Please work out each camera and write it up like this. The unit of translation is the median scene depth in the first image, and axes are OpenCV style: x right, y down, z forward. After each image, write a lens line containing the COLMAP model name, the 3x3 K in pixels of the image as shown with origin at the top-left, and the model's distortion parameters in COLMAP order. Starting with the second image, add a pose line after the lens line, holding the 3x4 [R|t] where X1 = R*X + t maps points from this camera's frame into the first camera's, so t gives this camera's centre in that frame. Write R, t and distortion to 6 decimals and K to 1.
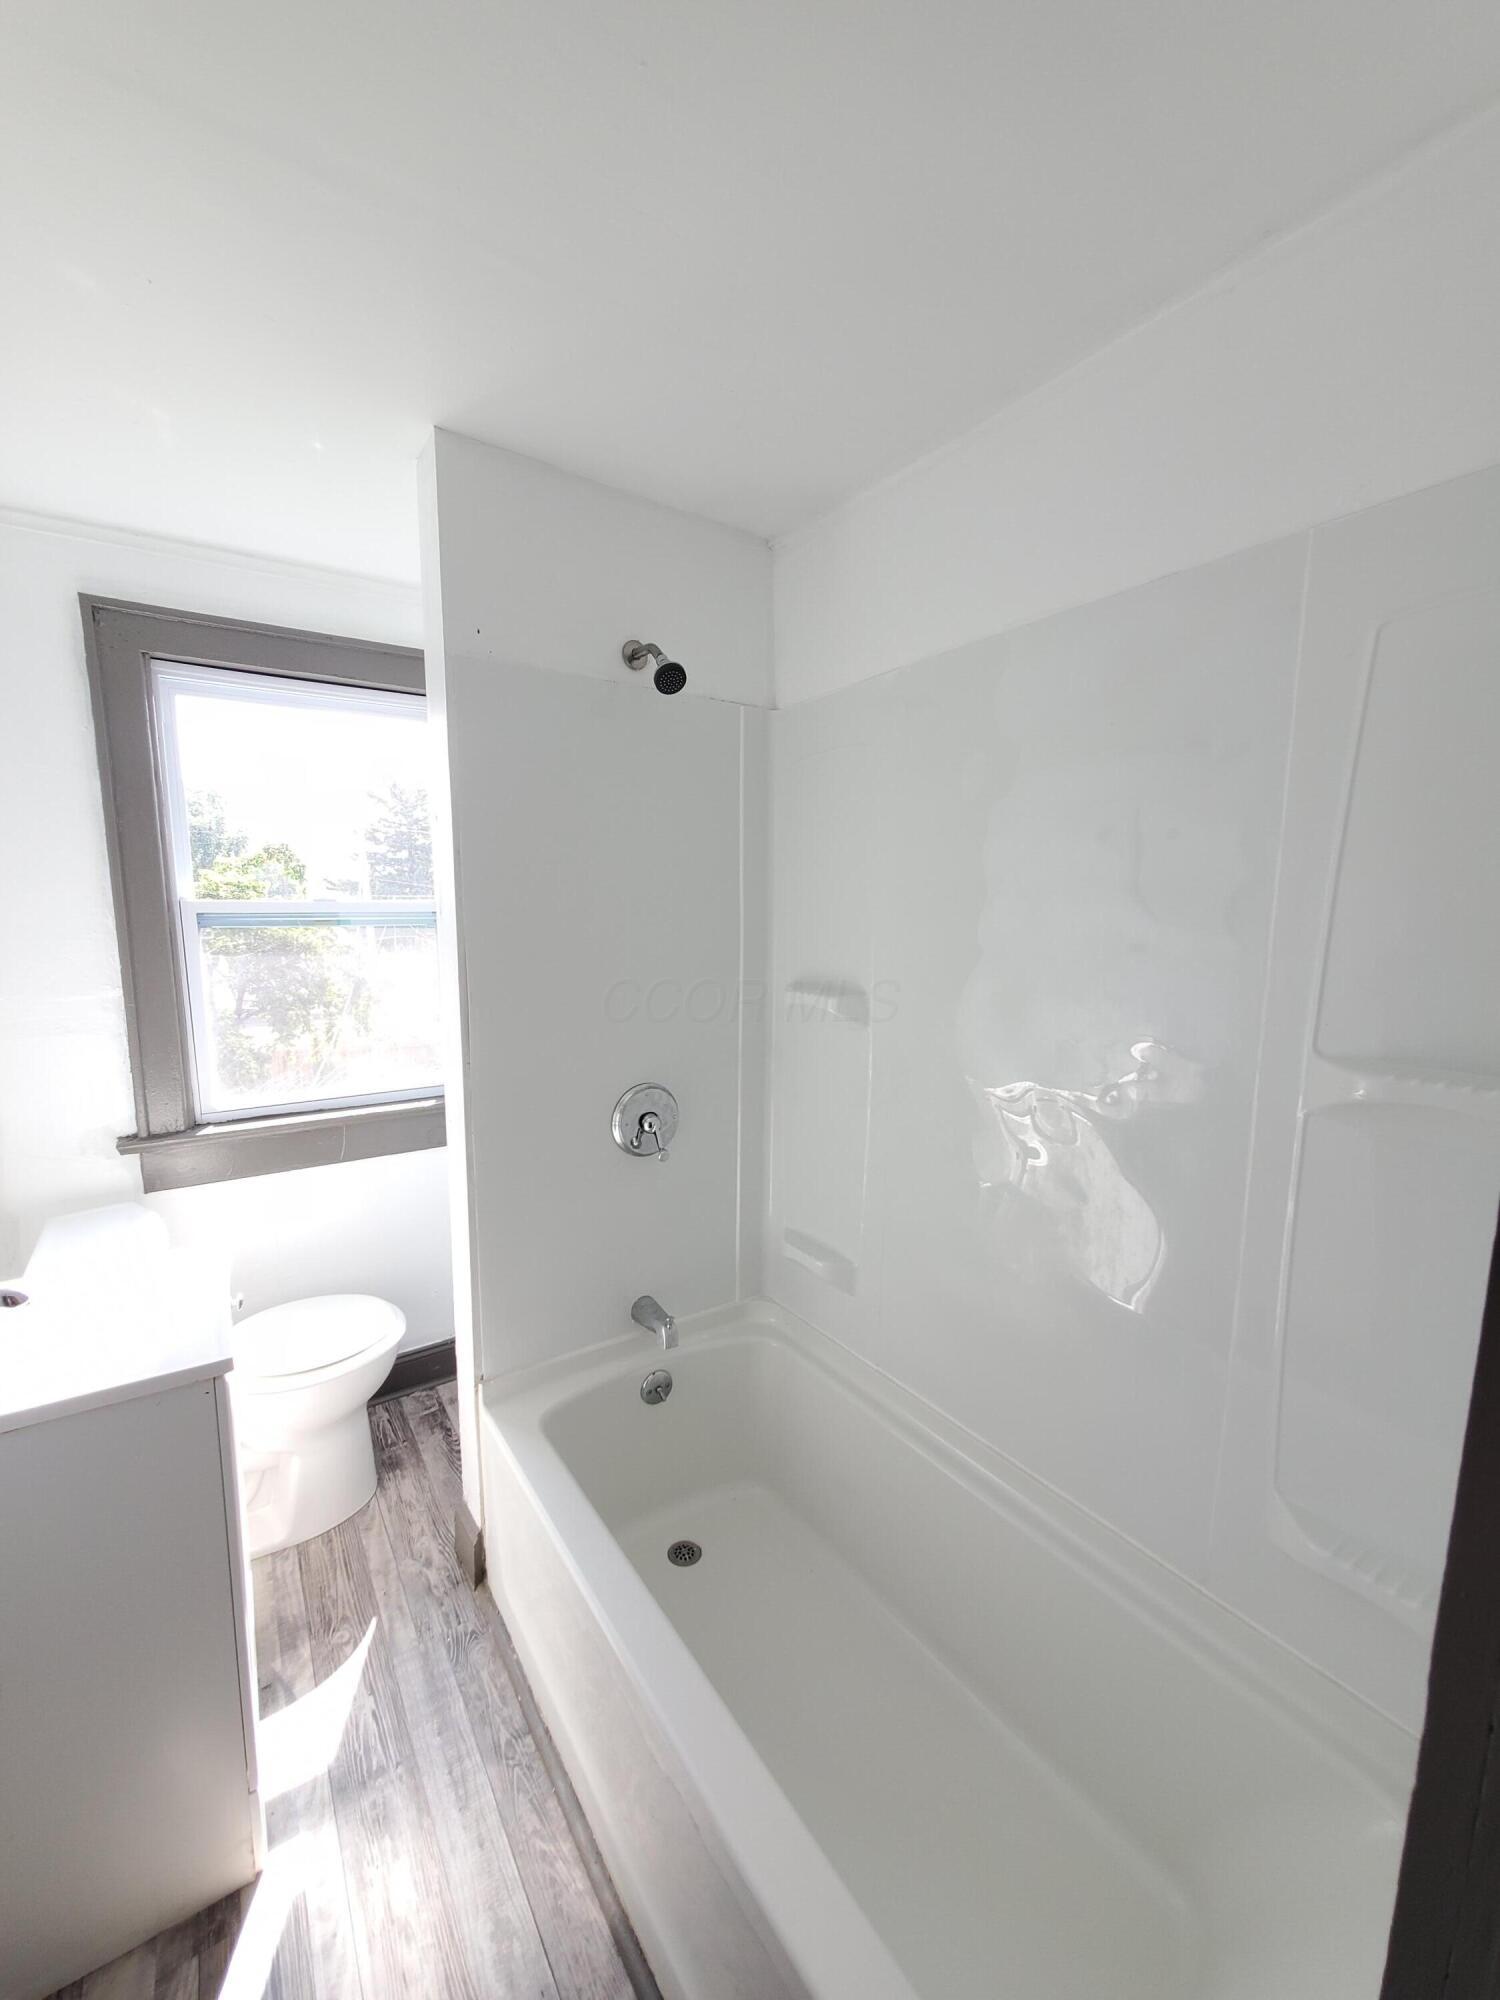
lens RADIAL K [[791.3, 0, 744.5], [0, 791.3, 999.5], [0, 0, 1]] dist [-0.001728, -0.000473]
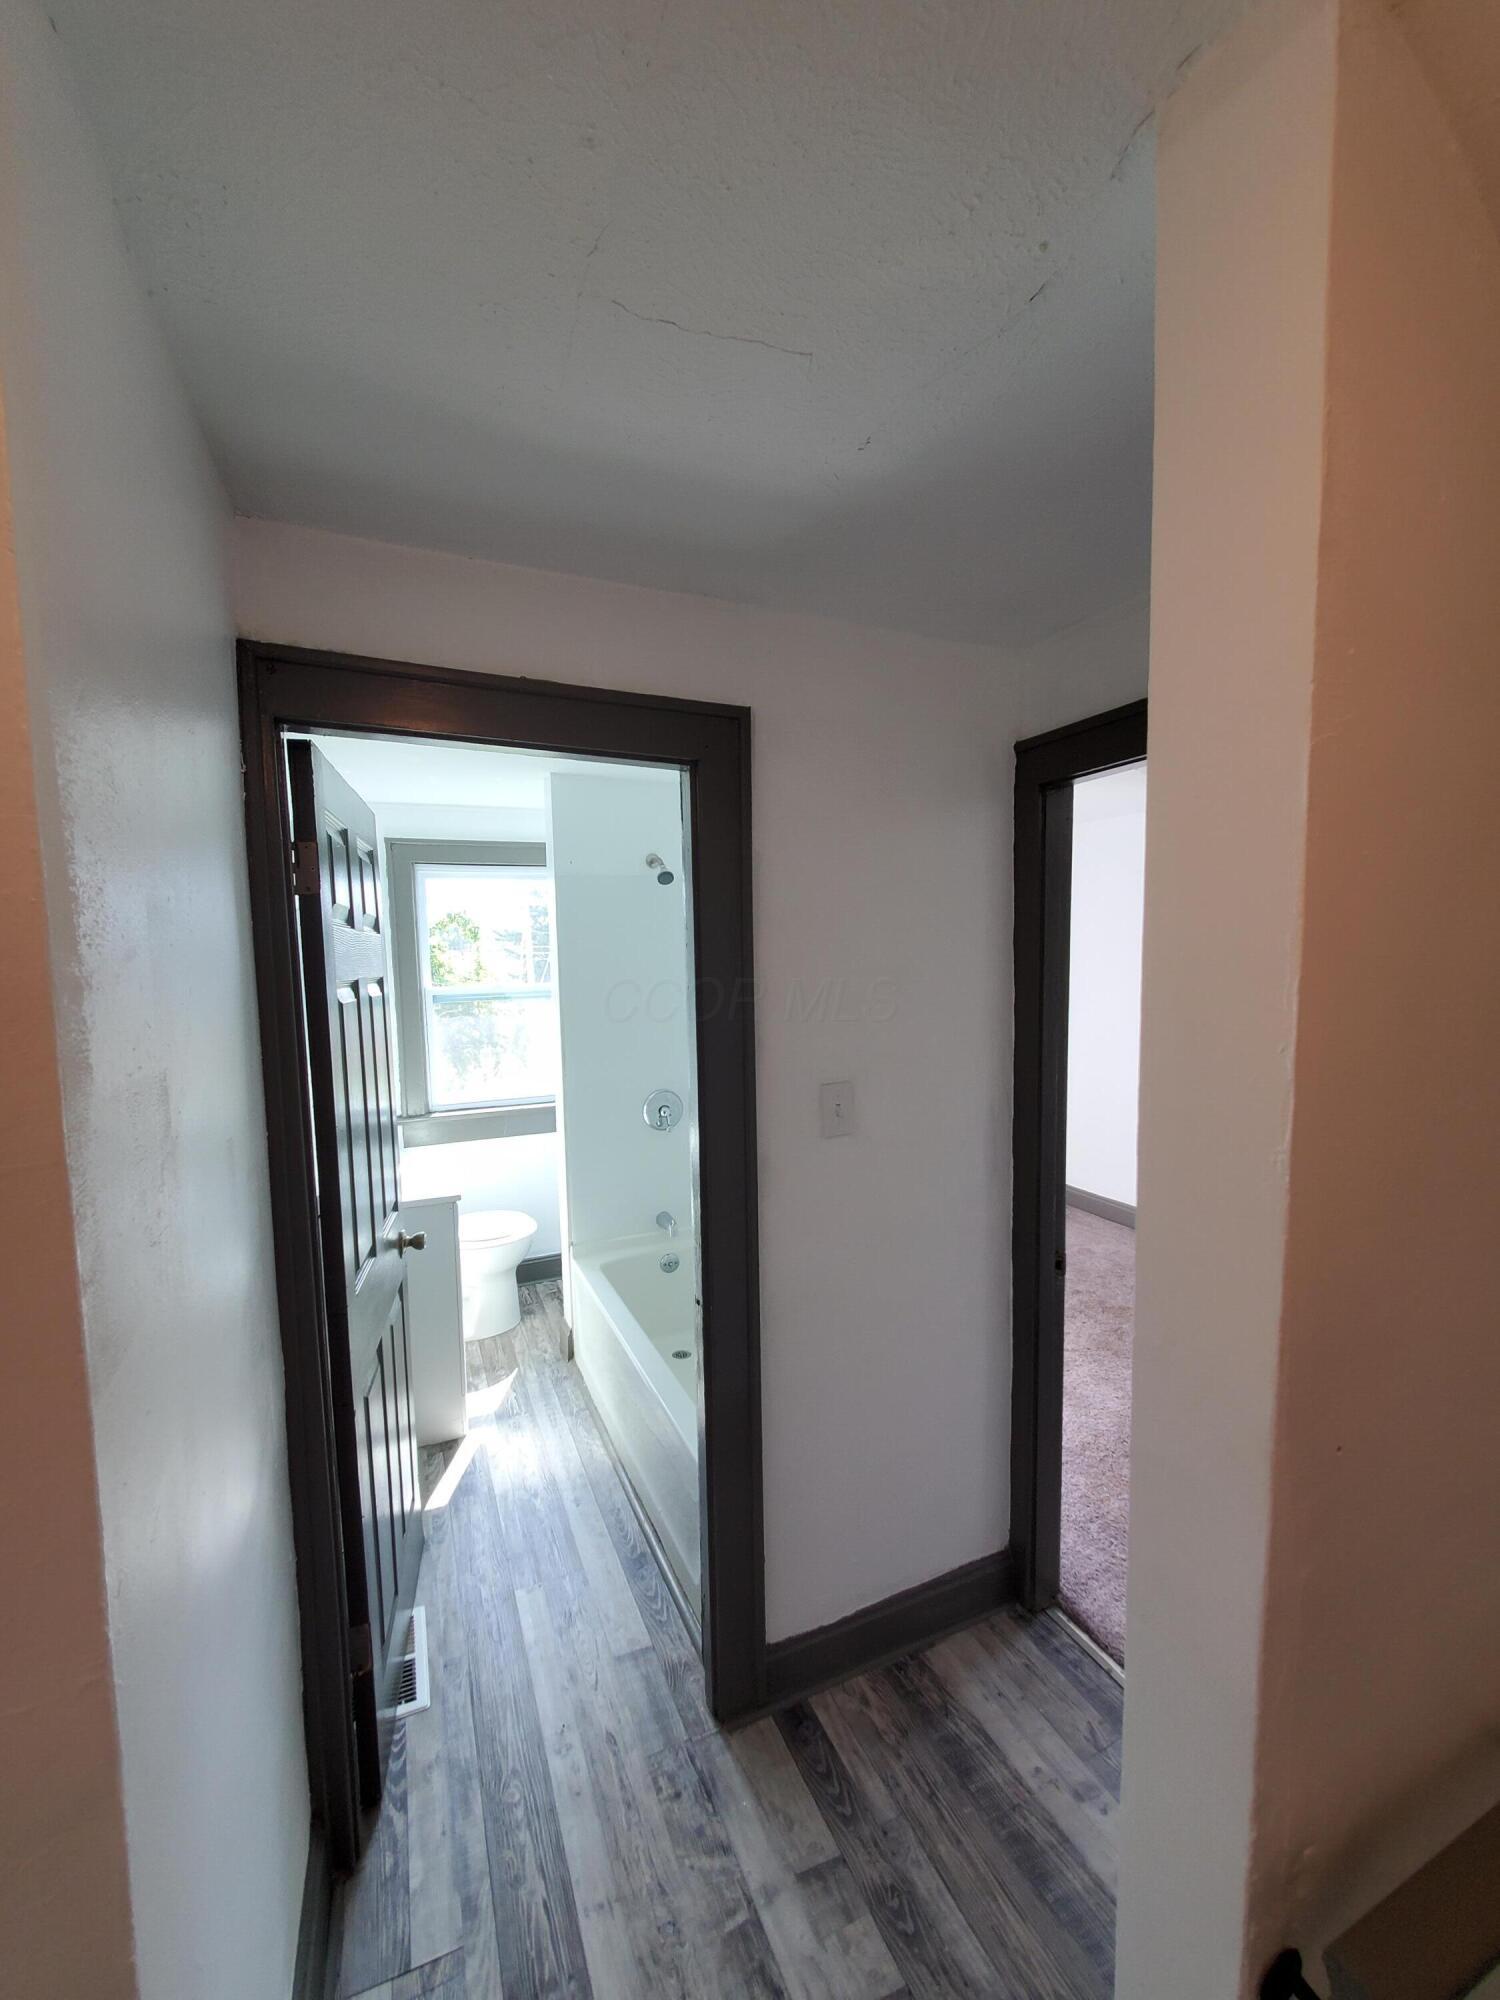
lens RADIAL K [[791.3, 0, 743.0], [0, 791.3, 1006.9], [0, 0, 1]] dist [-0.001728, -0.000473]
pose [[0.983675, -0.004547, -0.179895, 0.303200], [-0.002957, 0.999137, -0.041421, -0.013896], [0.179928, 0.041276, 0.982813, -0.574957]]
